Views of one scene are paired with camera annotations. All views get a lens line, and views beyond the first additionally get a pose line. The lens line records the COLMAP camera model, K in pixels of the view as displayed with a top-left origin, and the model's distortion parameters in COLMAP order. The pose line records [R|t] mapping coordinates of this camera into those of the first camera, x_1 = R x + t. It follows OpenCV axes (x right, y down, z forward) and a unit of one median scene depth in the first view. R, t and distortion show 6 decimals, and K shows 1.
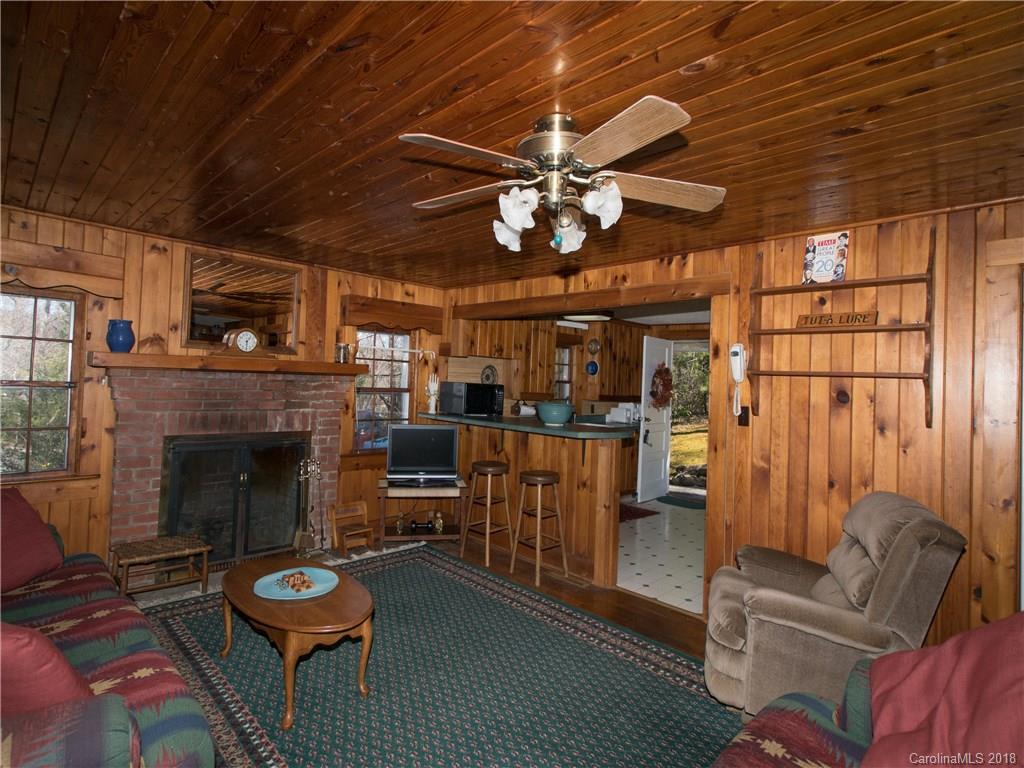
lens RADIAL K [[506.4, 0, 501.9], [0, 506.4, 368.9], [0, 0, 1]] dist [-0.001973, -0.000318]
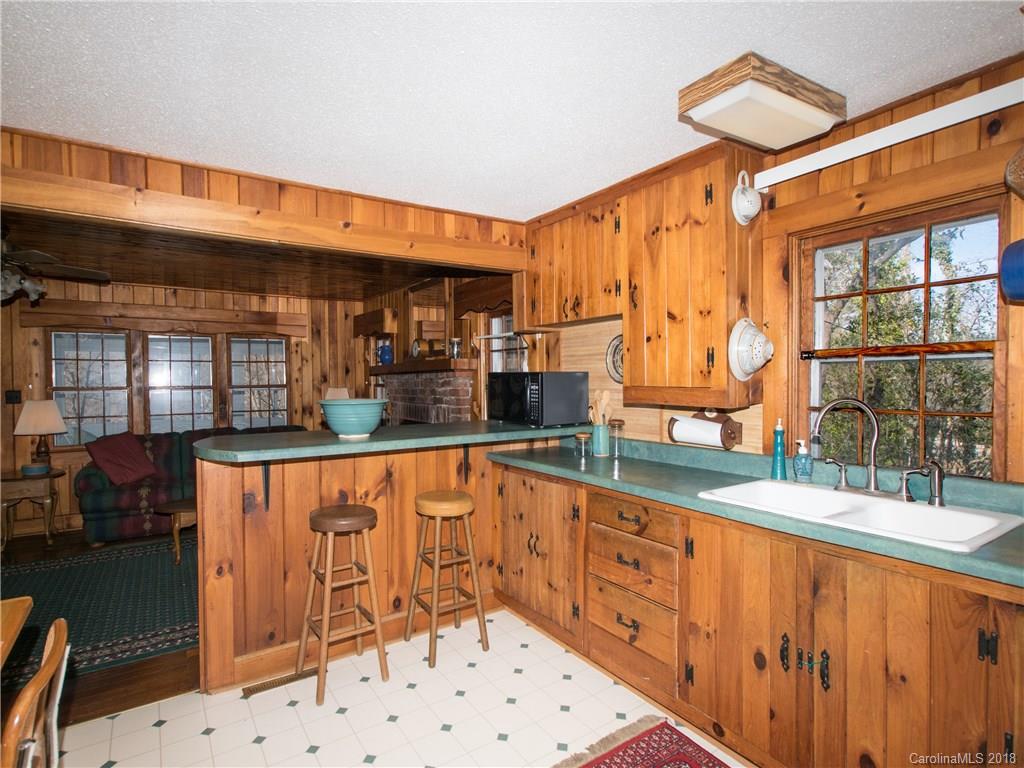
lens RADIAL K [[522.5, 0, 477.5], [0, 522.5, 397.2], [0, 0, 1]] dist [-0.000517, -0.001741]
pose [[-0.186453, -0.003070, -0.982459, 0.770966], [0.026668, 0.999611, -0.008184, 0.083503], [0.982102, -0.027726, -0.186299, 1.423279]]
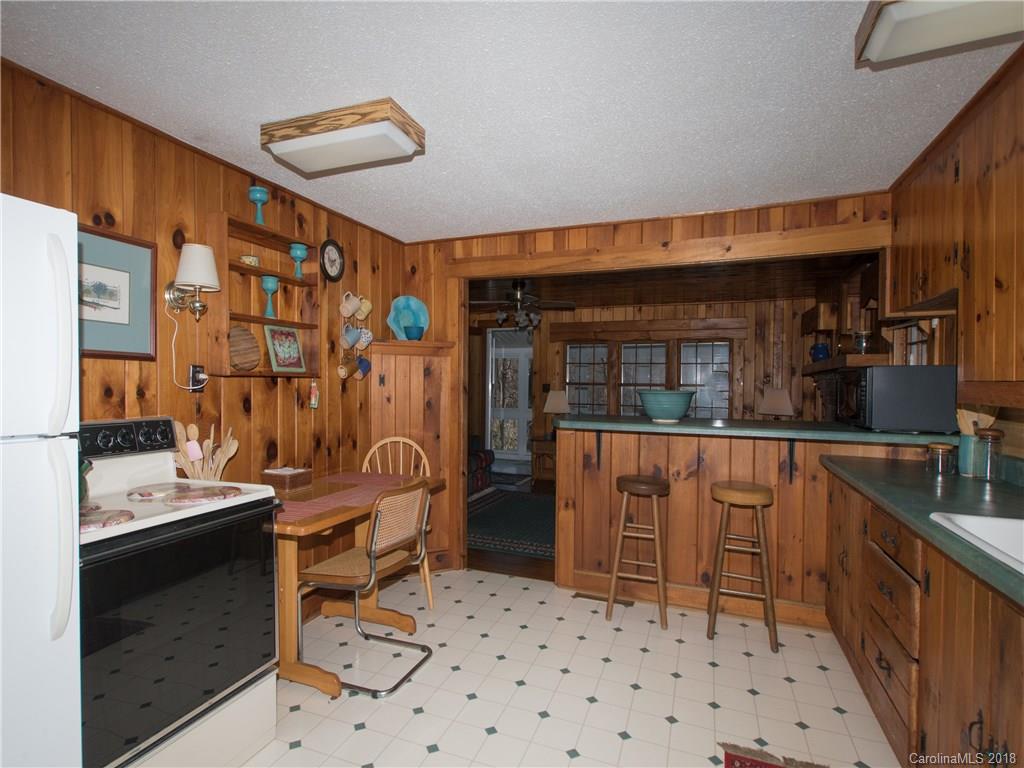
lens RADIAL K [[504.6, 0, 500.5], [0, 504.6, 404.3], [0, 0, 1]] dist [0.000638, 0.000441]
pose [[-0.904165, -0.031358, -0.426031, 0.691922], [-0.035554, 0.999366, 0.001897, 0.107111], [0.425701, 0.016862, -0.904707, 1.752278]]
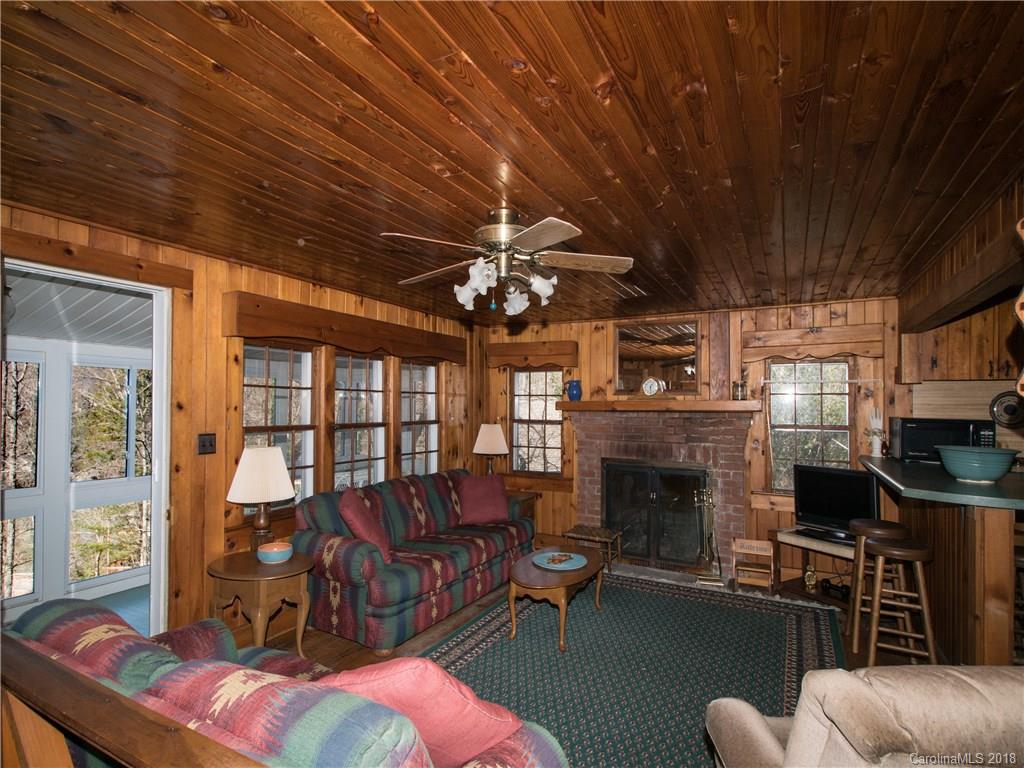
lens RADIAL K [[504.6, 0, 500.5], [0, 504.6, 404.3], [0, 0, 1]] dist [0.000638, 0.000441]
pose [[0.329996, -0.036601, -0.943272, 0.563375], [0.029891, 0.999152, -0.028312, 0.012738], [0.943509, -0.018853, 0.330810, 0.241768]]
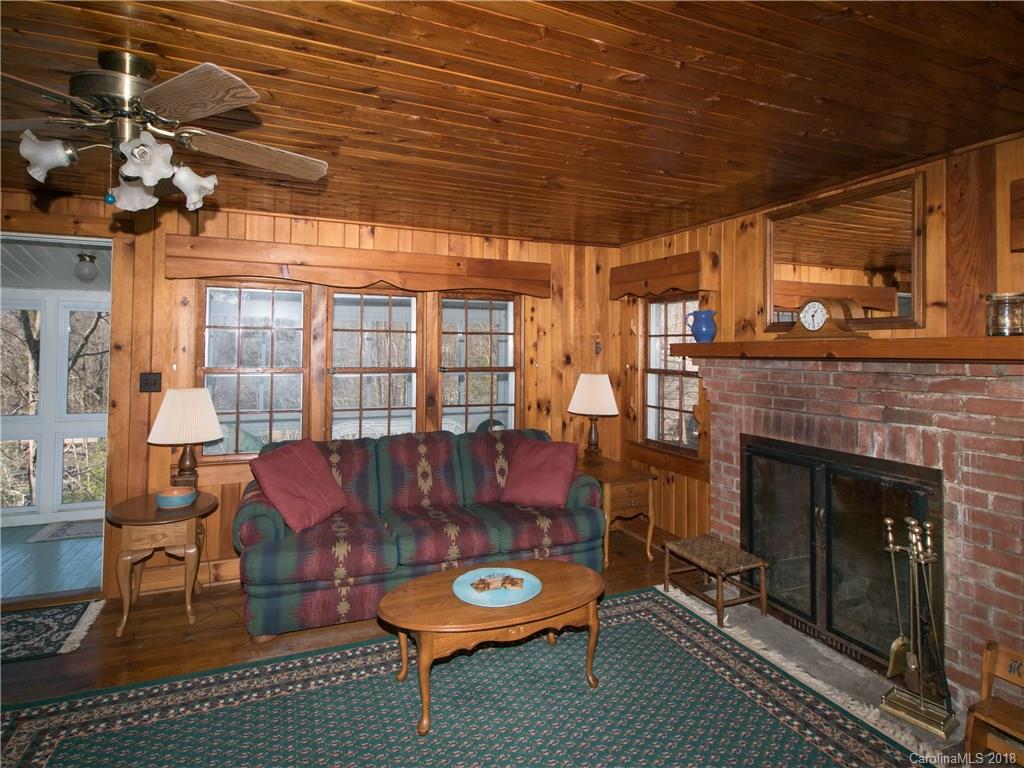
lens RADIAL K [[510.2, 0, 497.4], [0, 510.2, 347.2], [0, 0, 1]] dist [0.012317, 0.000465]
pose [[-0.316475, -0.044839, -0.947540, 0.311407], [0.003111, 0.998828, -0.048304, 0.022145], [0.948596, -0.018235, -0.315965, 0.828774]]
